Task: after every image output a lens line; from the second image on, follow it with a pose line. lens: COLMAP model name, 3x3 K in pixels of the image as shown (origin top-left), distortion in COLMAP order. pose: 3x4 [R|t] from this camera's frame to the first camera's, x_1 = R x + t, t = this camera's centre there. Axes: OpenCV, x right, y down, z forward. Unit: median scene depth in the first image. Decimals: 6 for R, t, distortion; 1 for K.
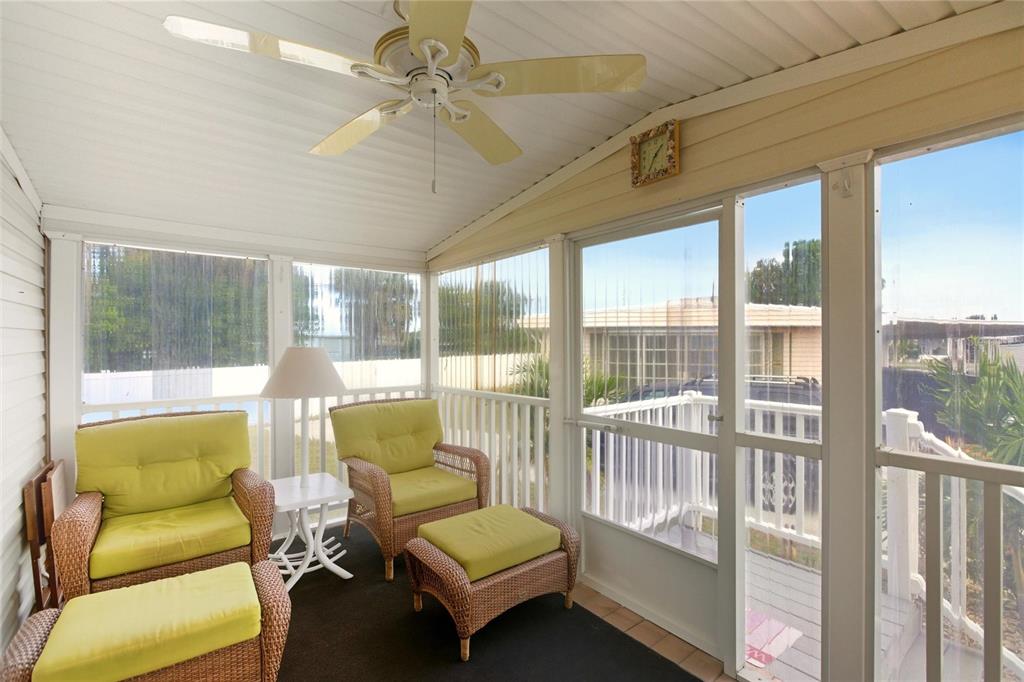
lens RADIAL K [[460.1, 0, 523.2], [0, 460.1, 341.6], [0, 0, 1]] dist [-0.009976, 0.004023]
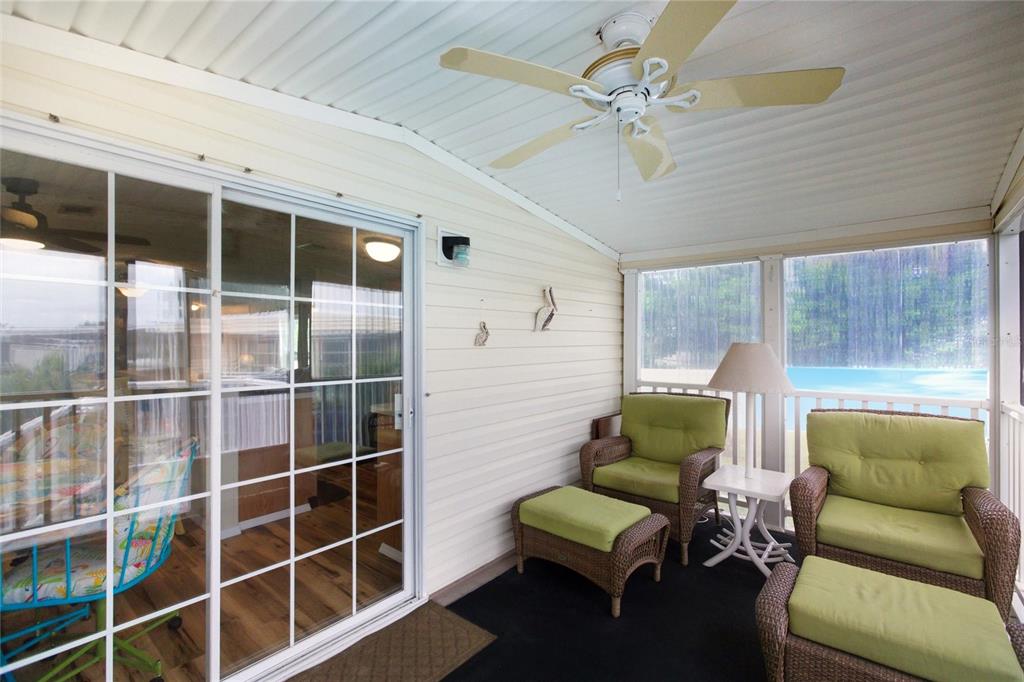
lens RADIAL K [[460.1, 0, 512.9], [0, 460.1, 338.9], [0, 0, 1]] dist [-0.009976, 0.004023]
pose [[0.220401, -0.000173, -0.975409, 0.448456], [0.005257, 0.999986, 0.001010, -0.003714], [0.975395, -0.005351, 0.220399, 0.262394]]
